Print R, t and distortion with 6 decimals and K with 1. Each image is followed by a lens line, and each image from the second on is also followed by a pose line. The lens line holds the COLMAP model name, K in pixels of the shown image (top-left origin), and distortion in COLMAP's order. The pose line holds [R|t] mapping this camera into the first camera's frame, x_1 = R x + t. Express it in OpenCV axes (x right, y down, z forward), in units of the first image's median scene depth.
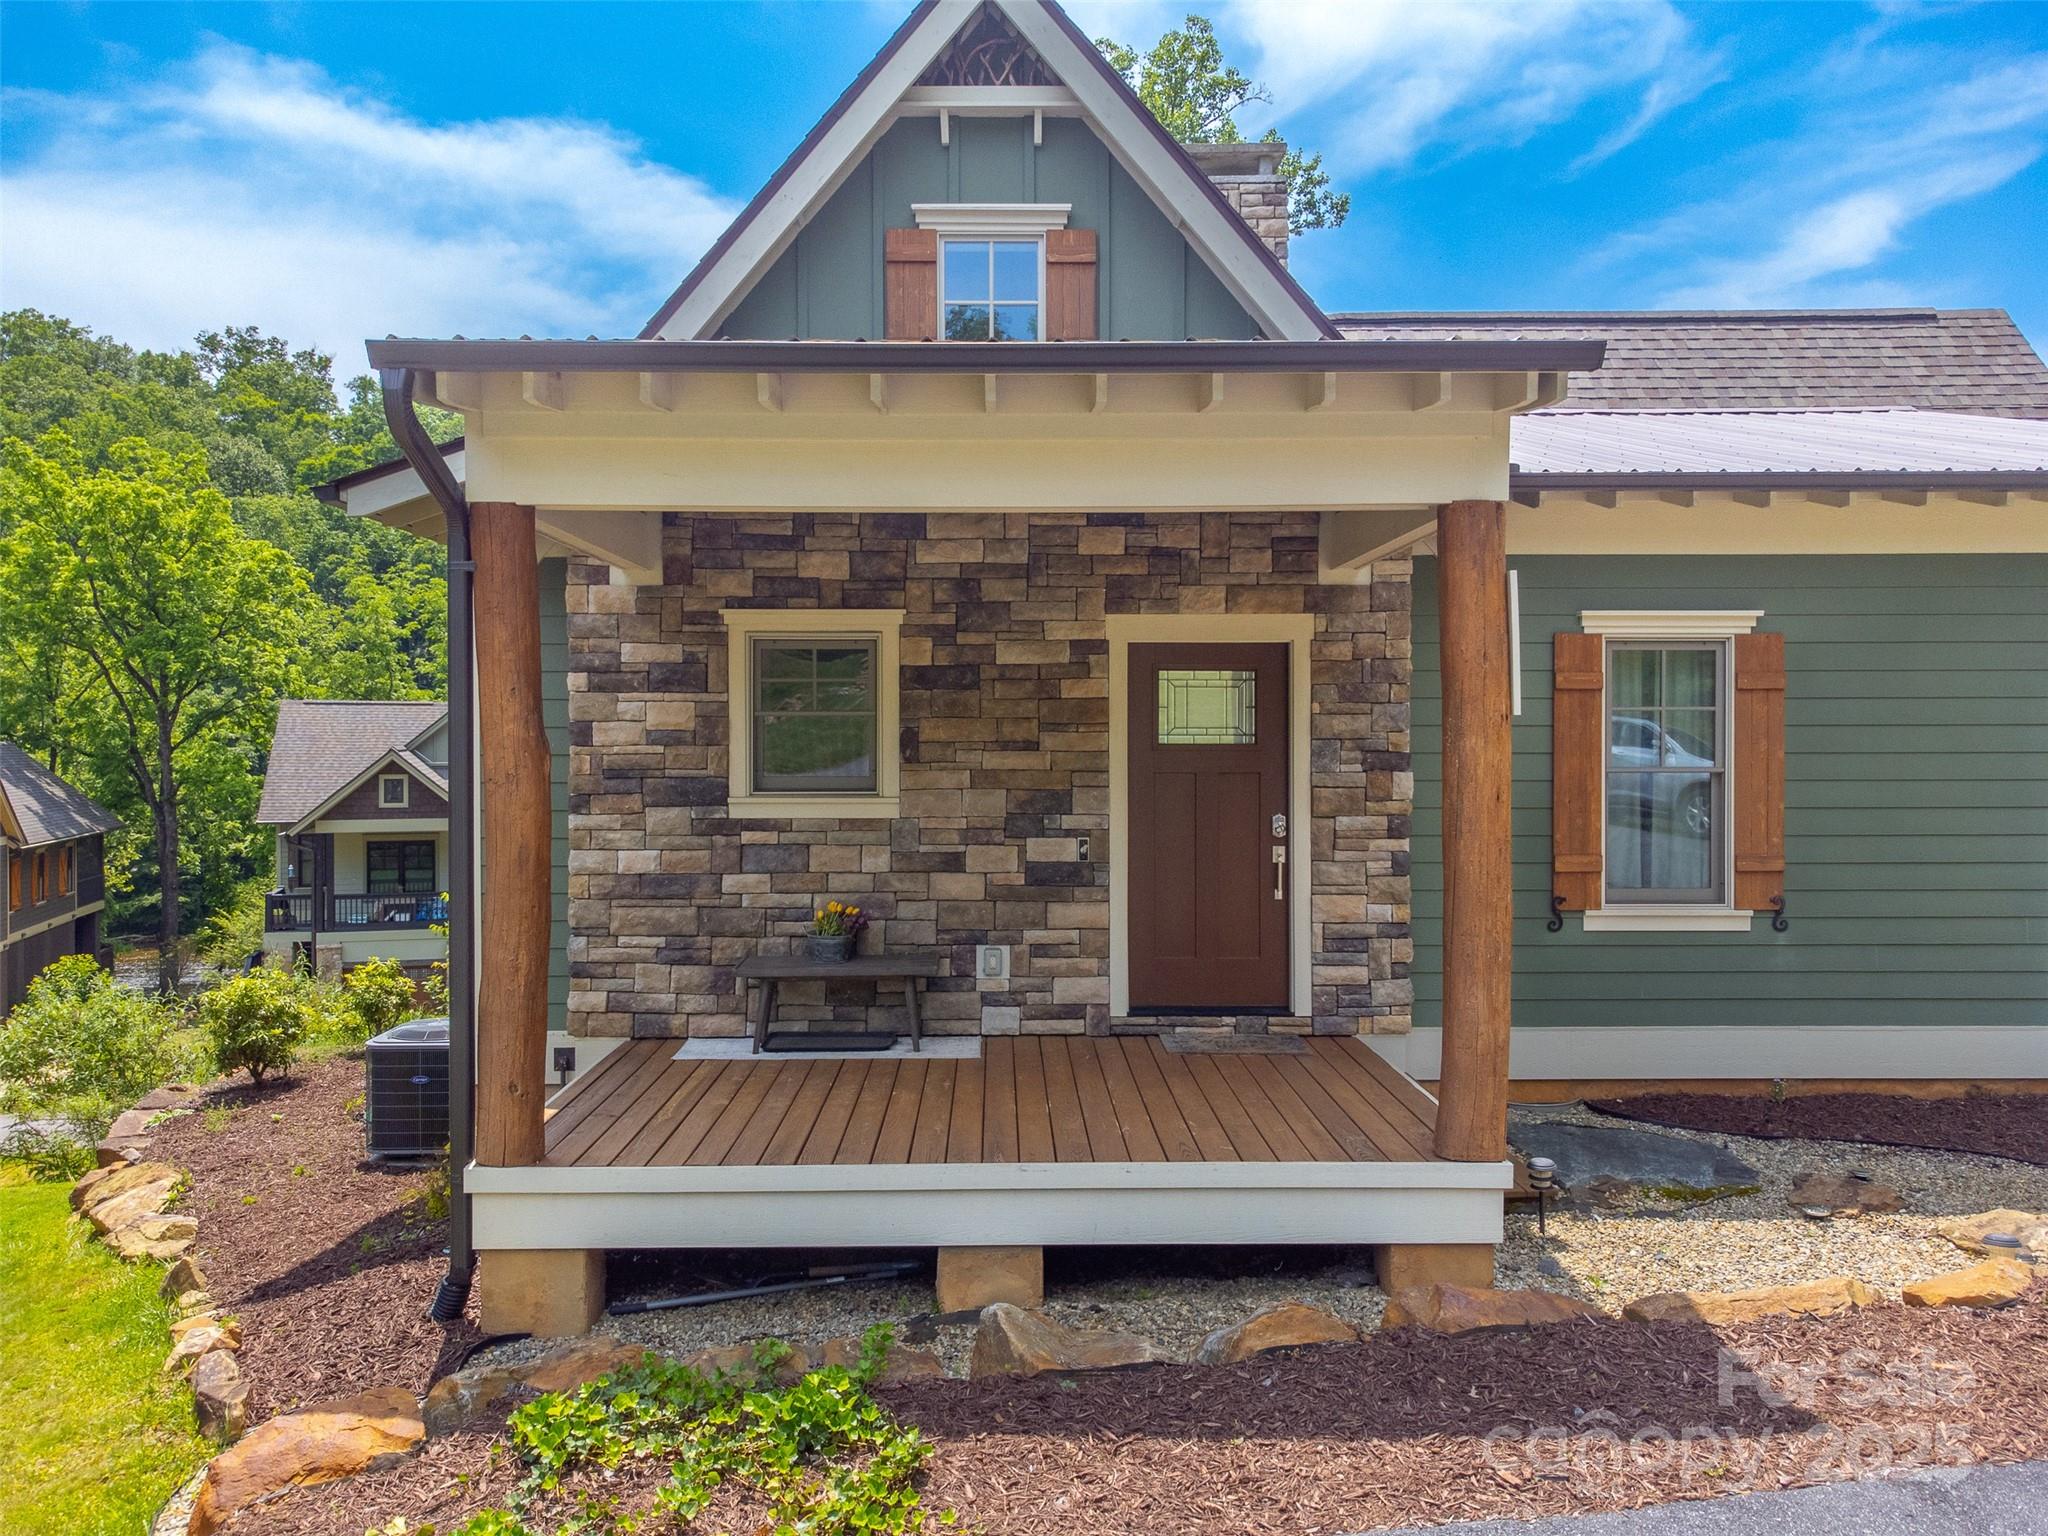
lens RADIAL K [[1537.6, 0, 1010.8], [0, 1537.6, 756.1], [0, 0, 1]] dist [0.034737, -0.008693]
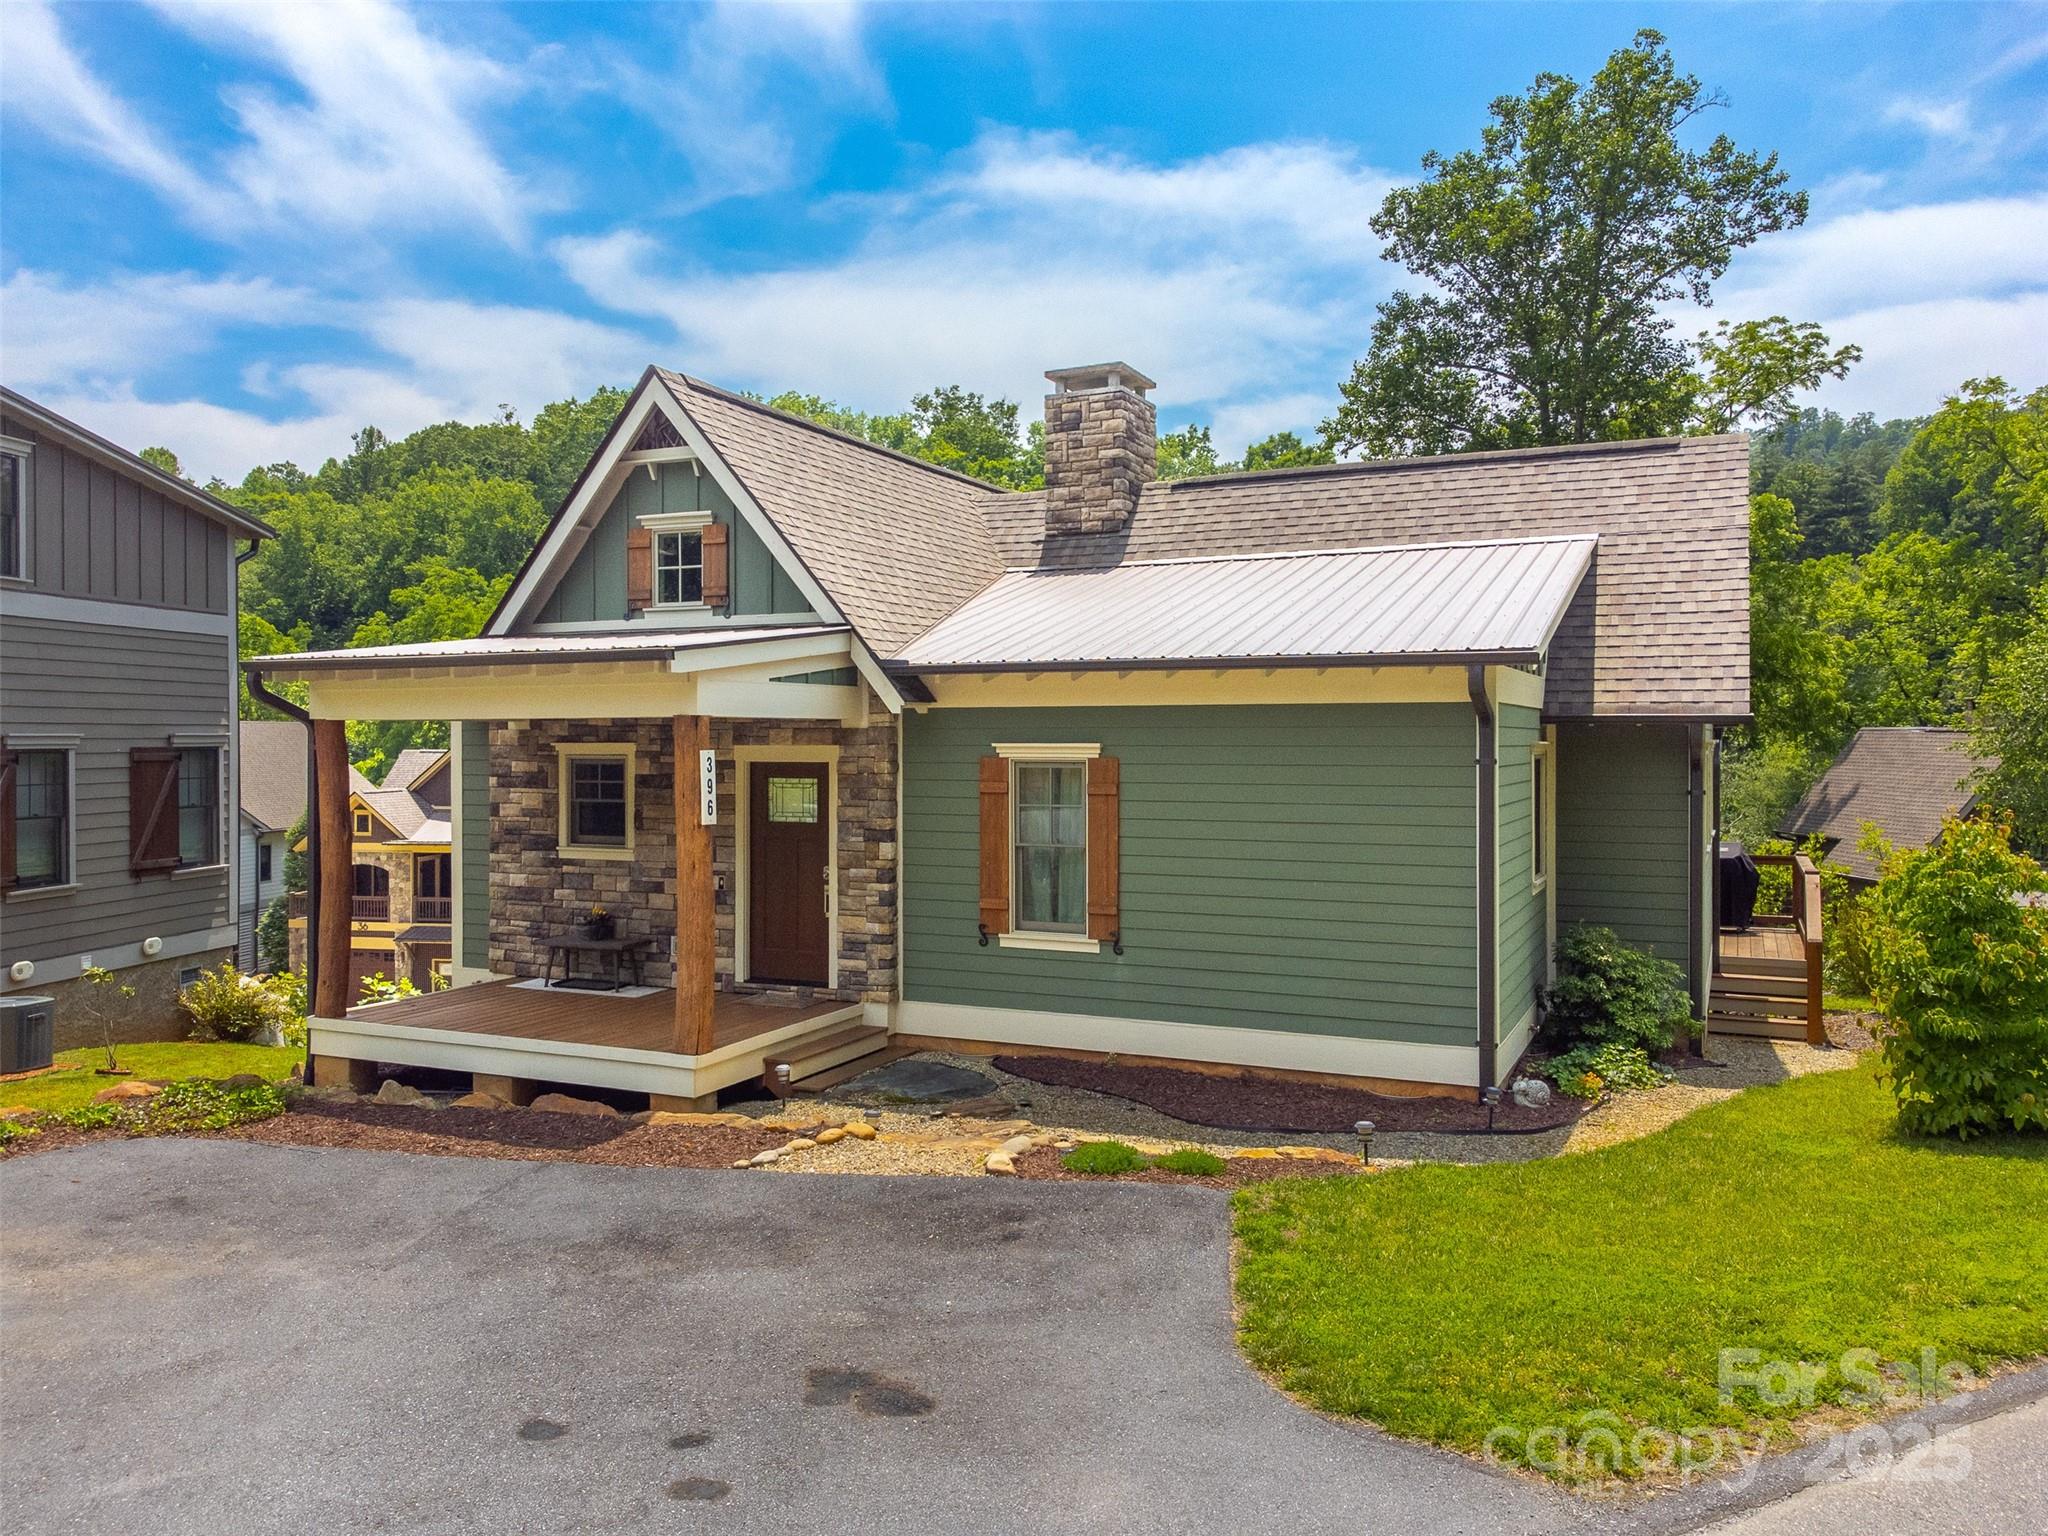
lens RADIAL K [[1566.4, 0, 1008.1], [0, 1566.4, 738.5], [0, 0, 1]] dist [0.016687, 0.001414]
pose [[0.900877, 0.000253, -0.434074, 0.757145], [-0.005886, 0.999915, -0.011633, -0.056476], [0.434035, 0.013035, 0.900802, -0.300272]]
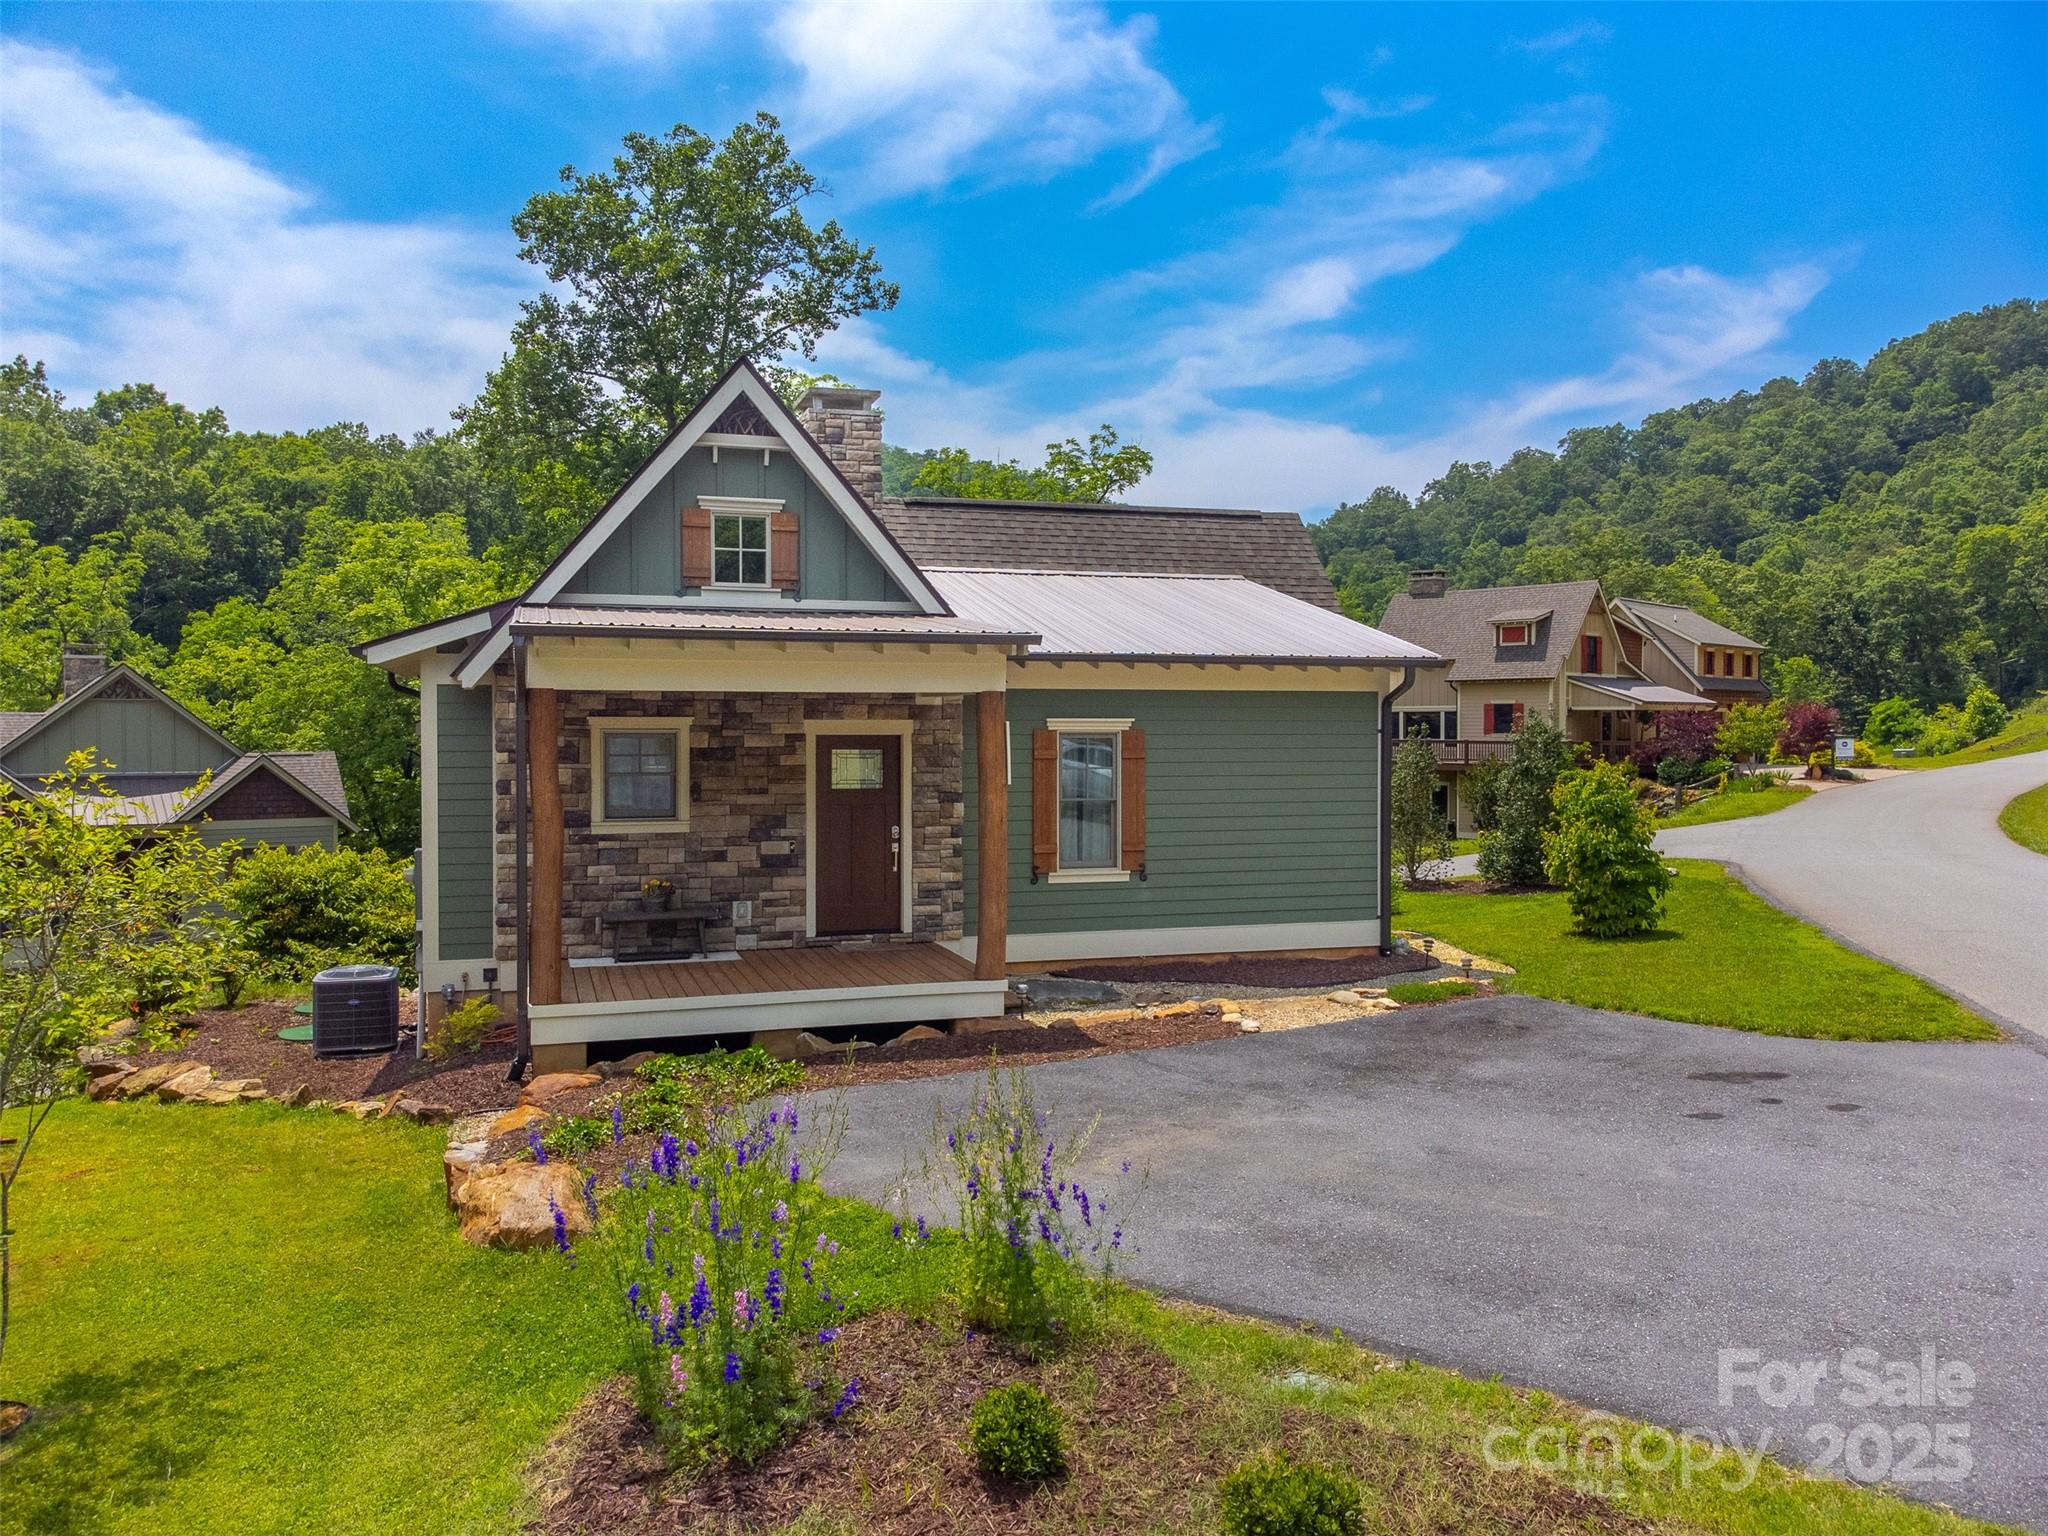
lens RADIAL K [[1544.5, 0, 1021.2], [0, 1544.5, 747.9], [0, 0, 1]] dist [0.019460, 0.003689]
pose [[0.955309, -0.002156, 0.295601, -0.164169], [0.002409, 0.999997, -0.000489, -0.039400], [-0.295599, 0.001179, 0.955311, -0.588406]]
